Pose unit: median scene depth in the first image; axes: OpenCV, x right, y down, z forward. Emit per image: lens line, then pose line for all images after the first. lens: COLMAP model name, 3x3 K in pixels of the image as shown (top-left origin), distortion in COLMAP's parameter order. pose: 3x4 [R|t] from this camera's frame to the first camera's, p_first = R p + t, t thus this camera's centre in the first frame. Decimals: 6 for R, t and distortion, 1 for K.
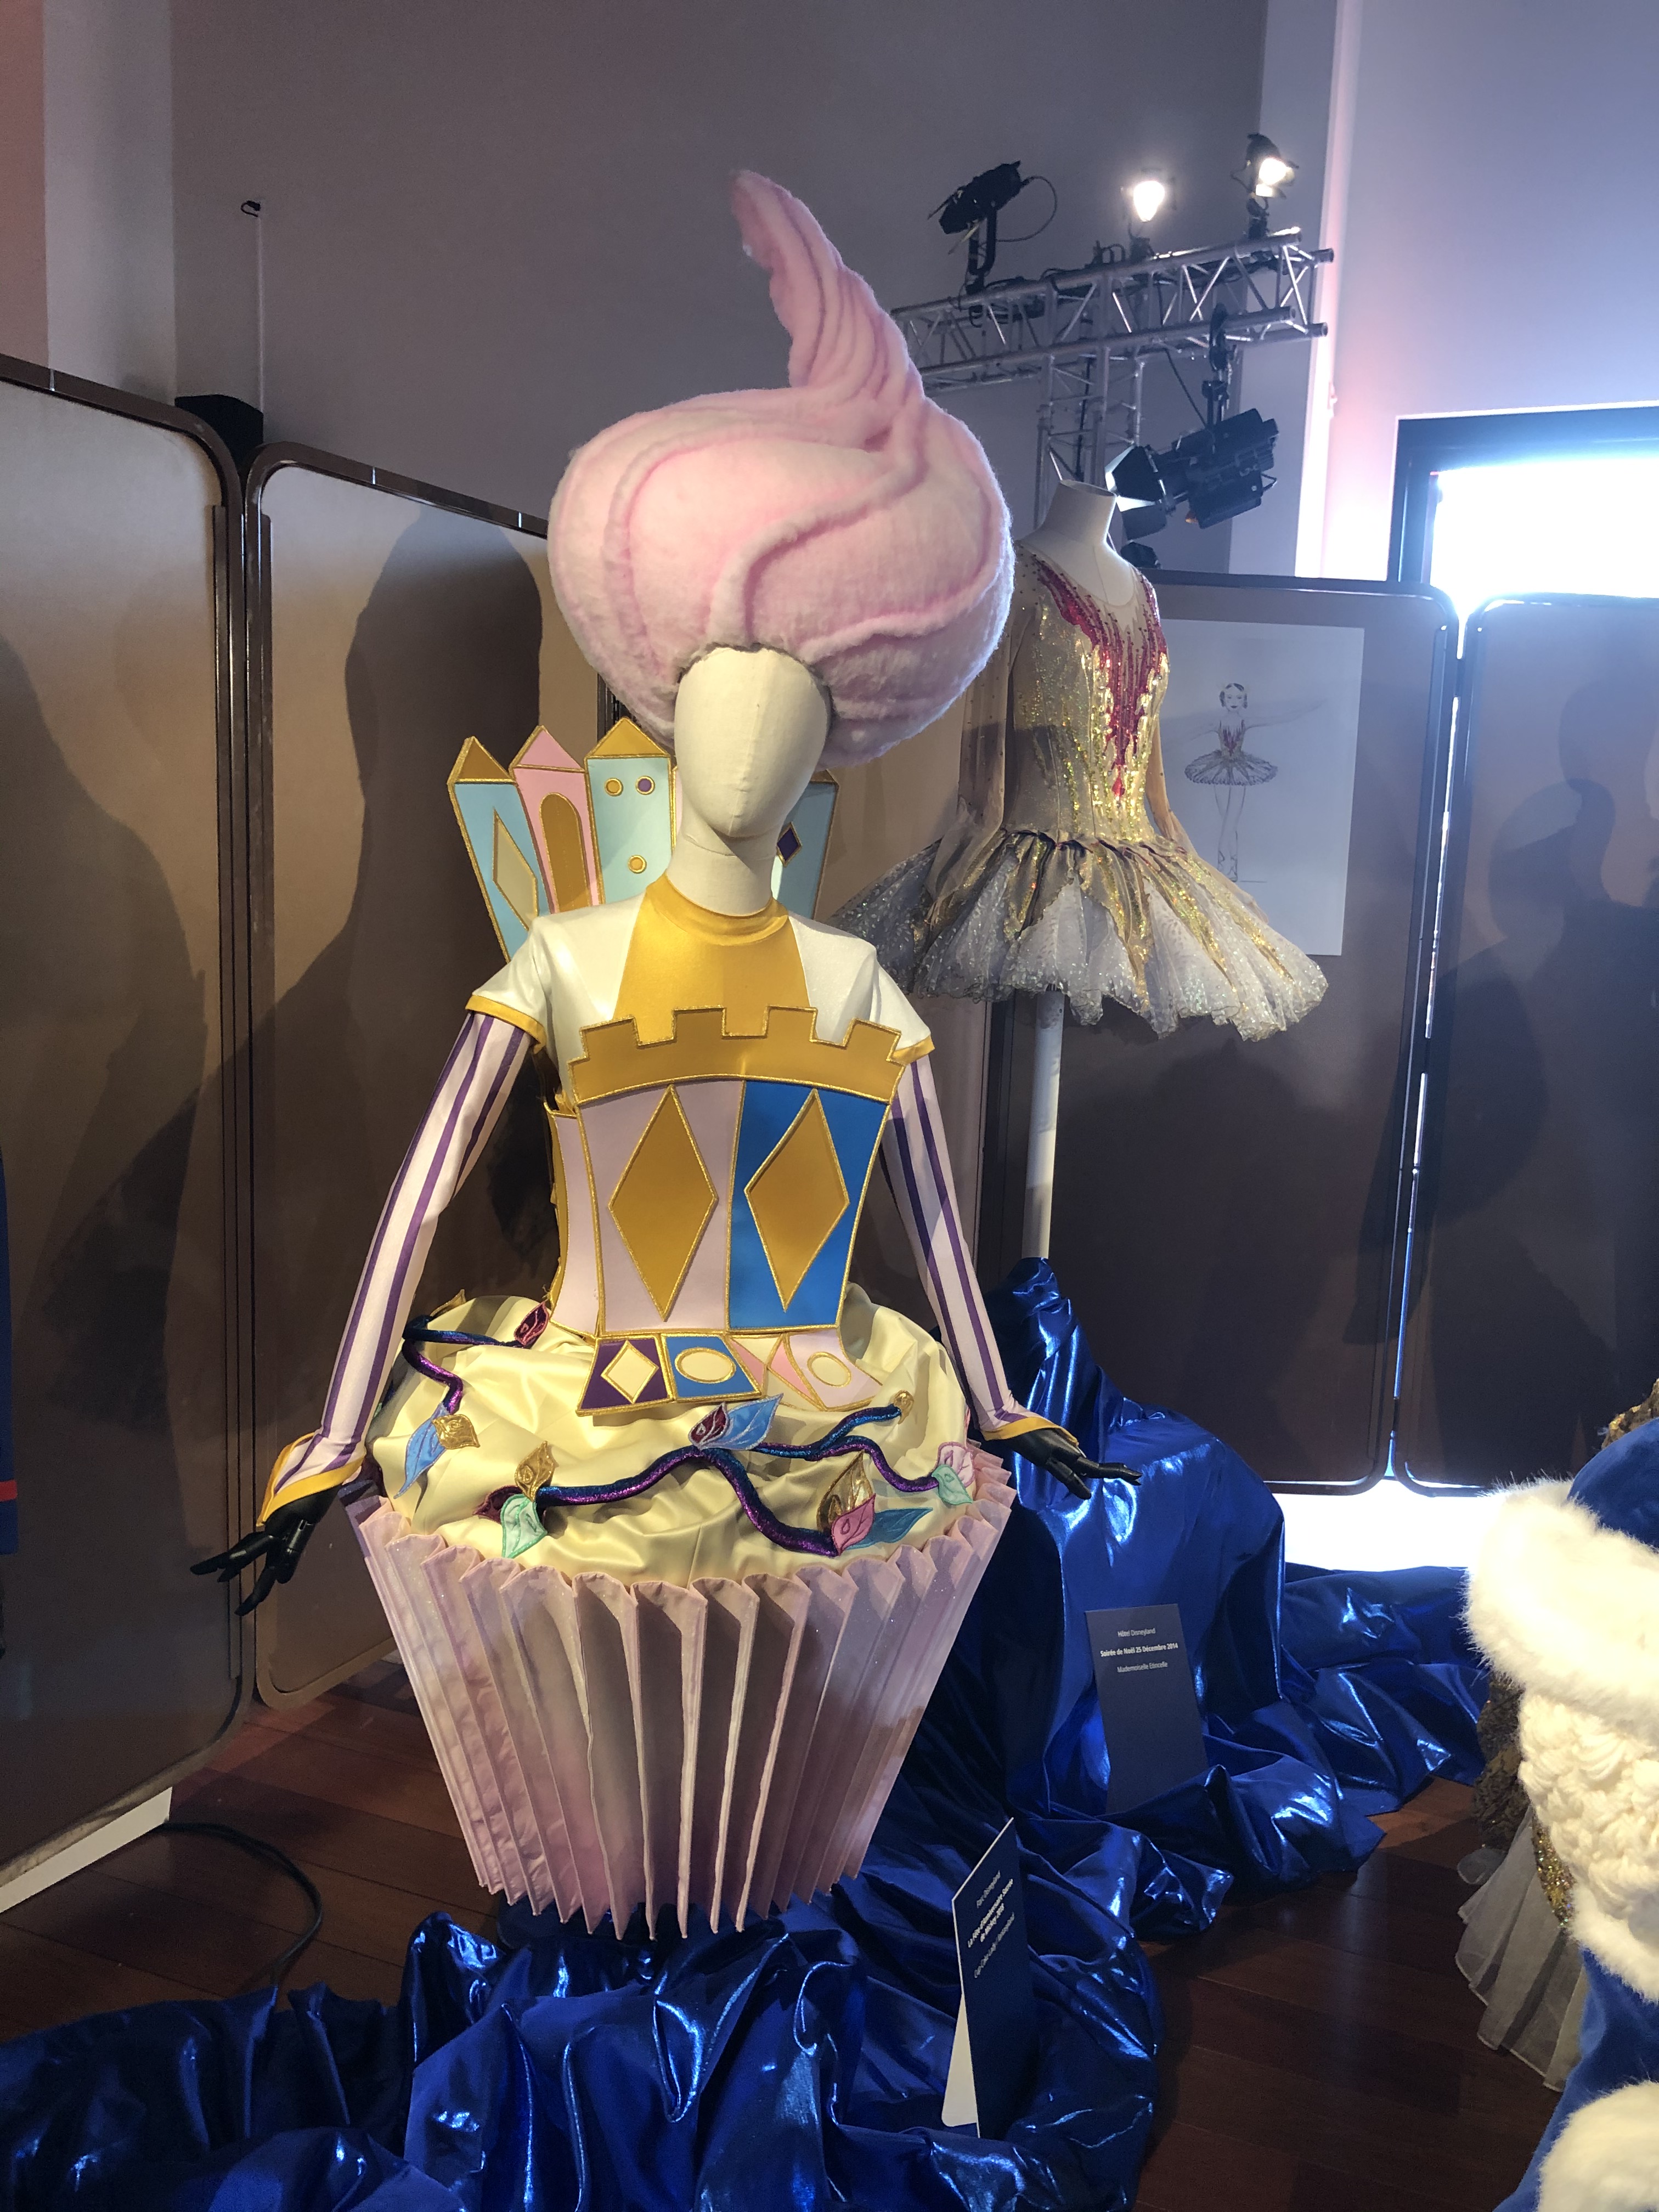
lens RADIAL K [[1833.3, 0, 842.6], [0, 1833.3, 1108.4], [0, 0, 1]] dist [0.011876, -0.010775]
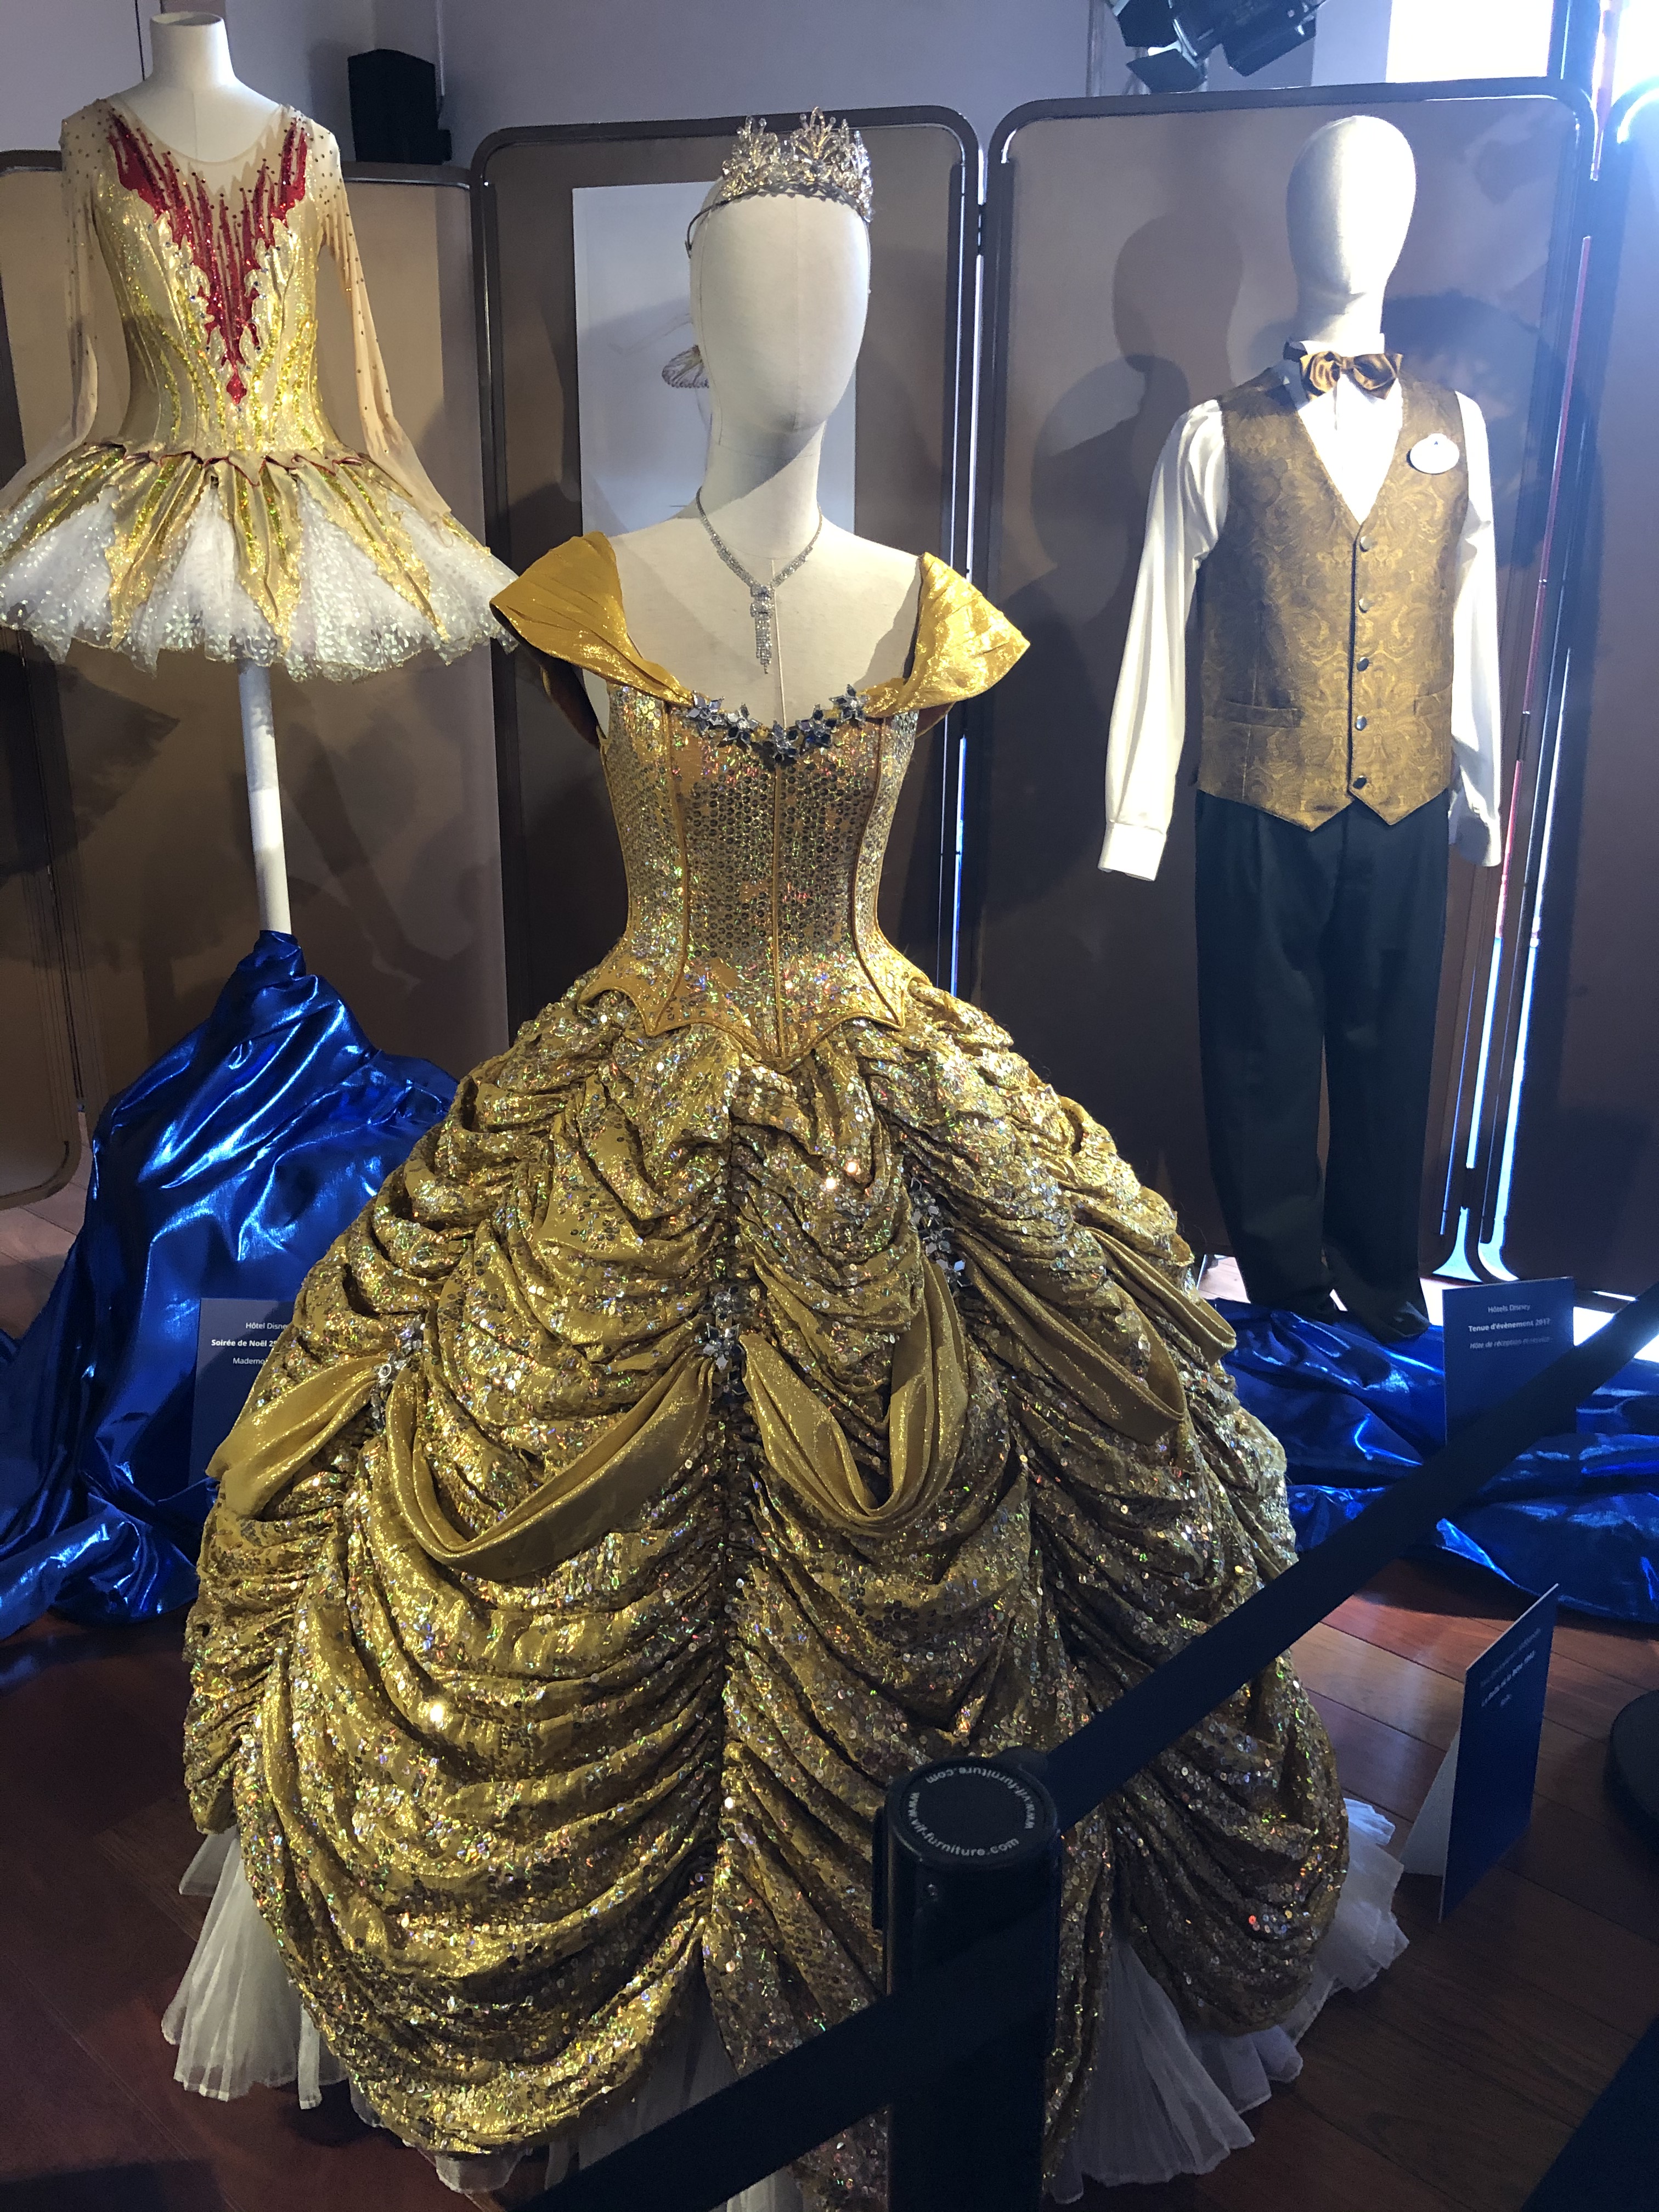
lens RADIAL K [[1833.3, 0, 830.0], [0, 1833.3, 1111.1], [0, 0, 1]] dist [0.011876, -0.010775]
pose [[0.940691, 0.068496, -0.332277, 1.213778], [-0.014306, 0.986544, 0.162866, 0.030283], [0.338962, -0.148454, 0.929014, 0.388731]]
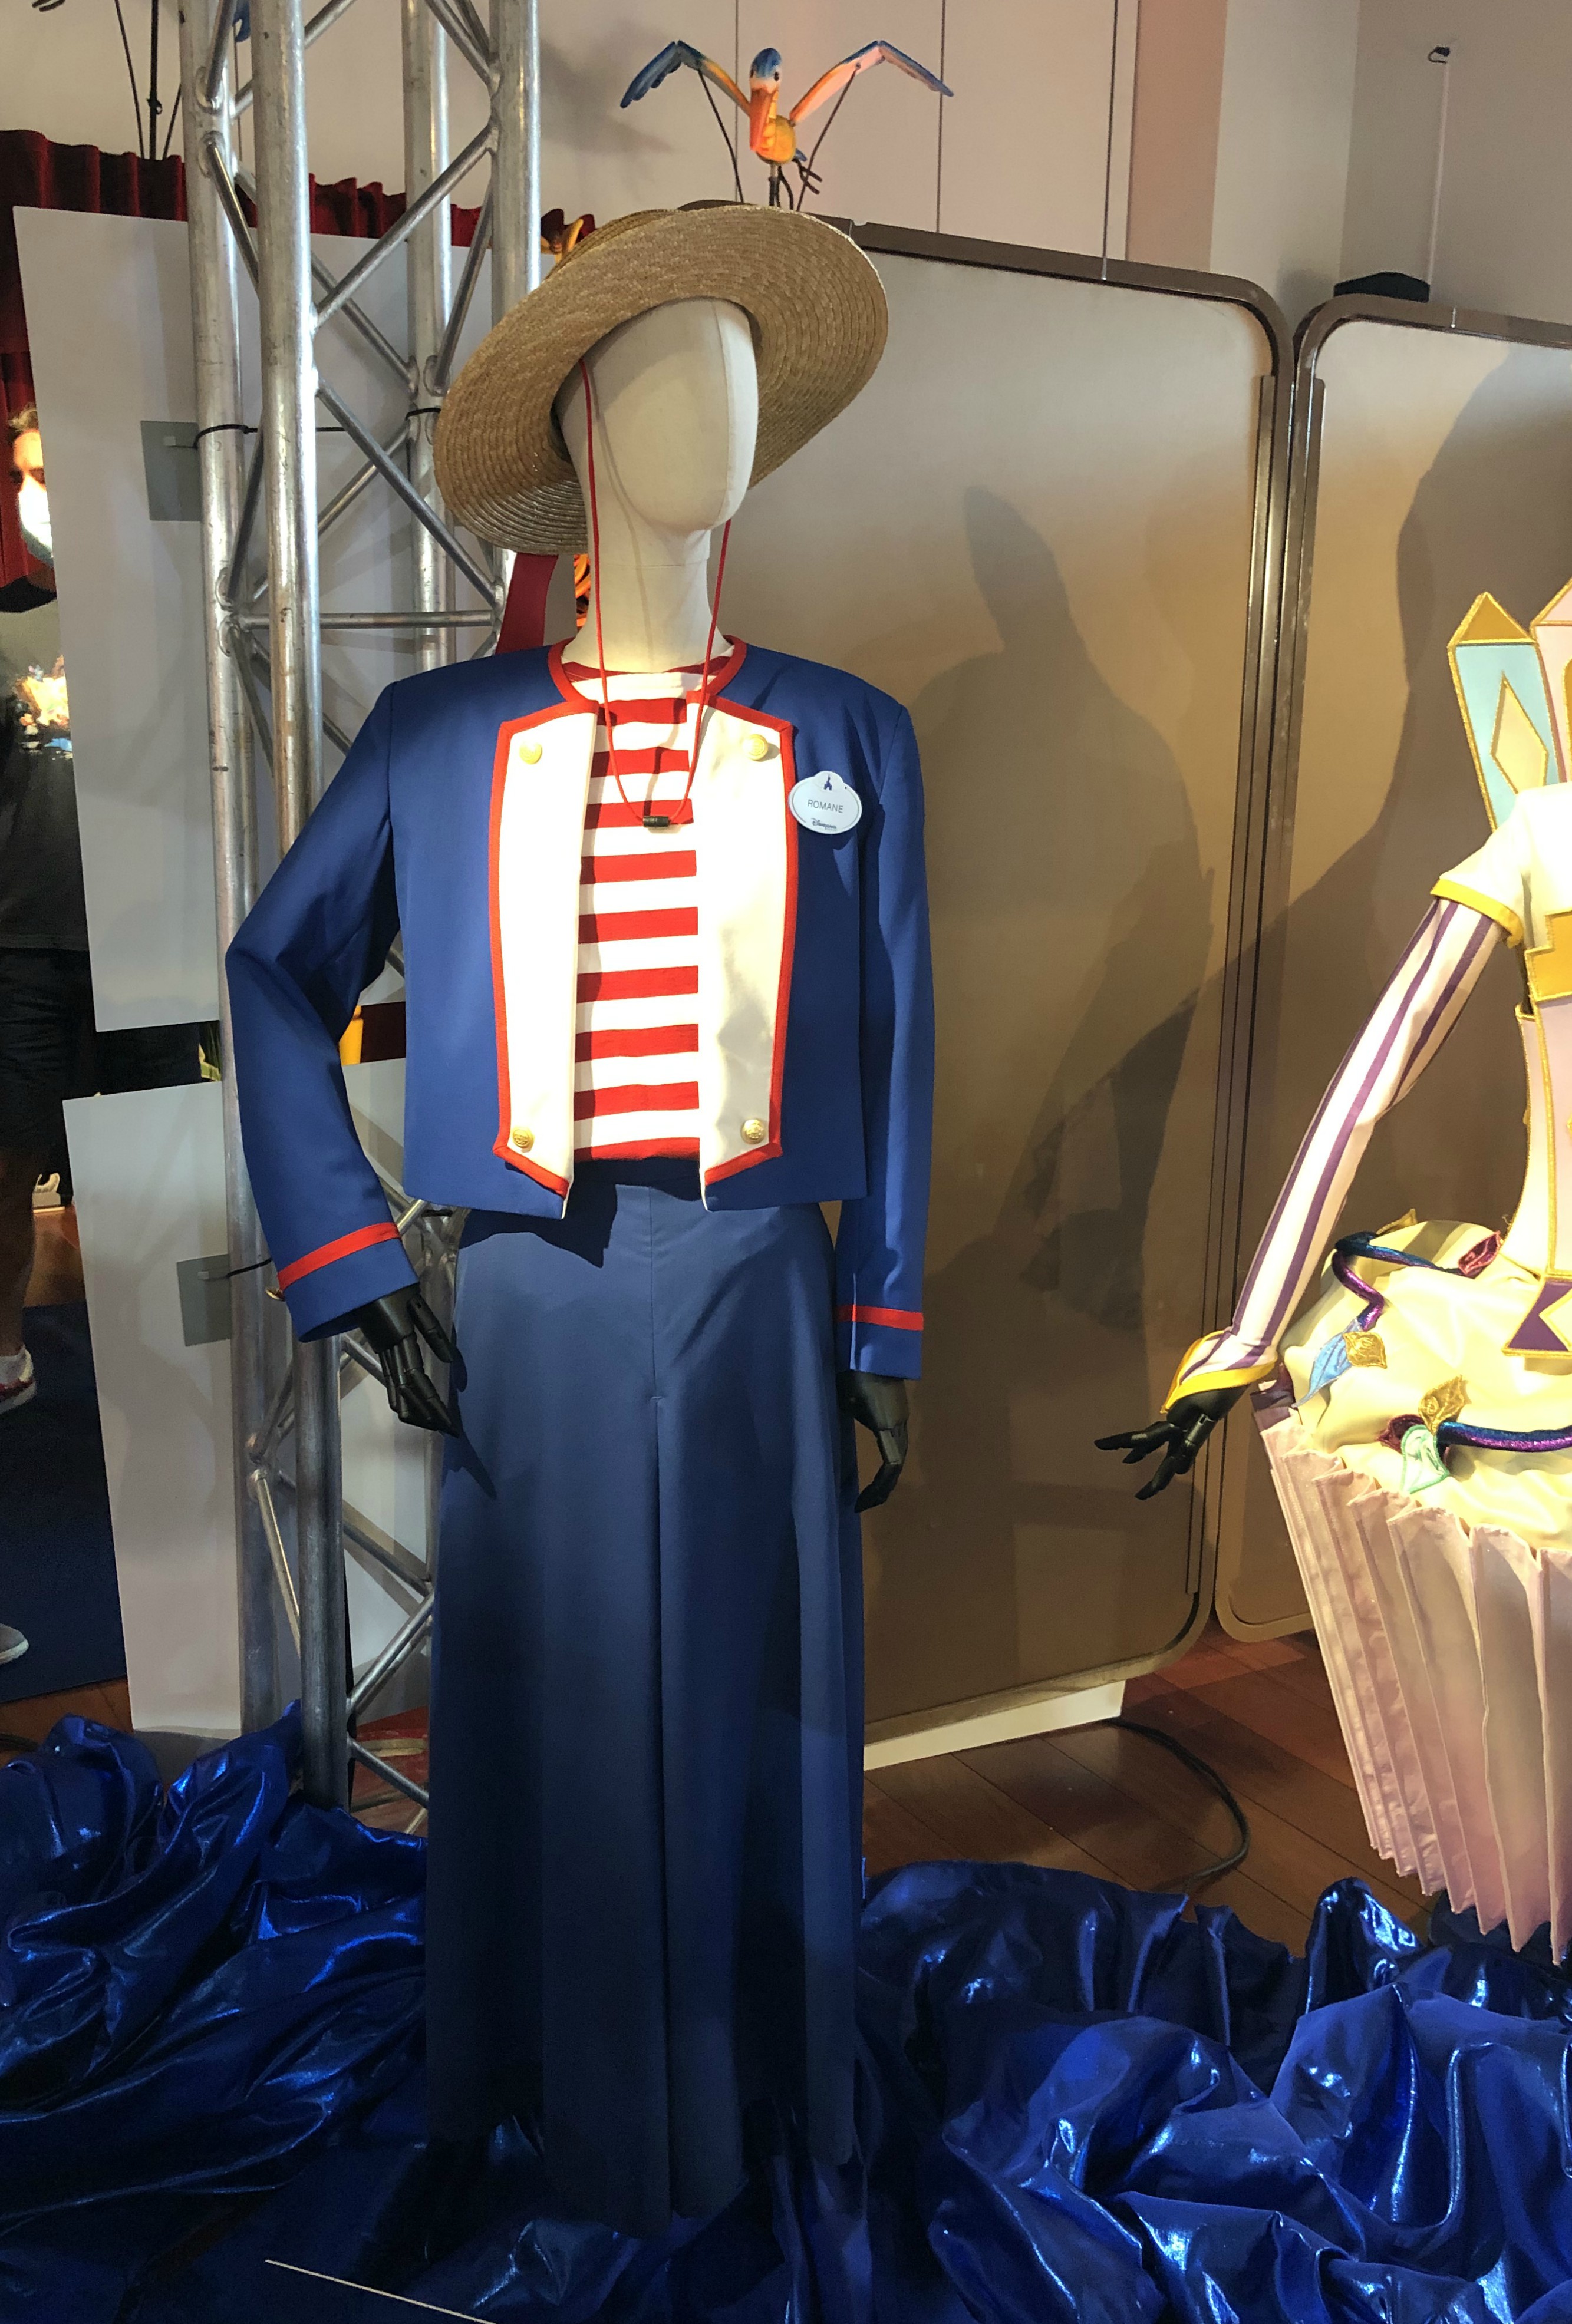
lens RADIAL K [[2001.1, 0, 752.8], [0, 2001.1, 1214.3], [0, 0, 1]] dist [0.006659, -0.015495]
pose [[0.782886, 0.106723, -0.612944, 0.148423], [-0.073125, 0.994133, 0.079696, 0.046121], [0.617853, -0.017571, 0.786097, 0.011053]]
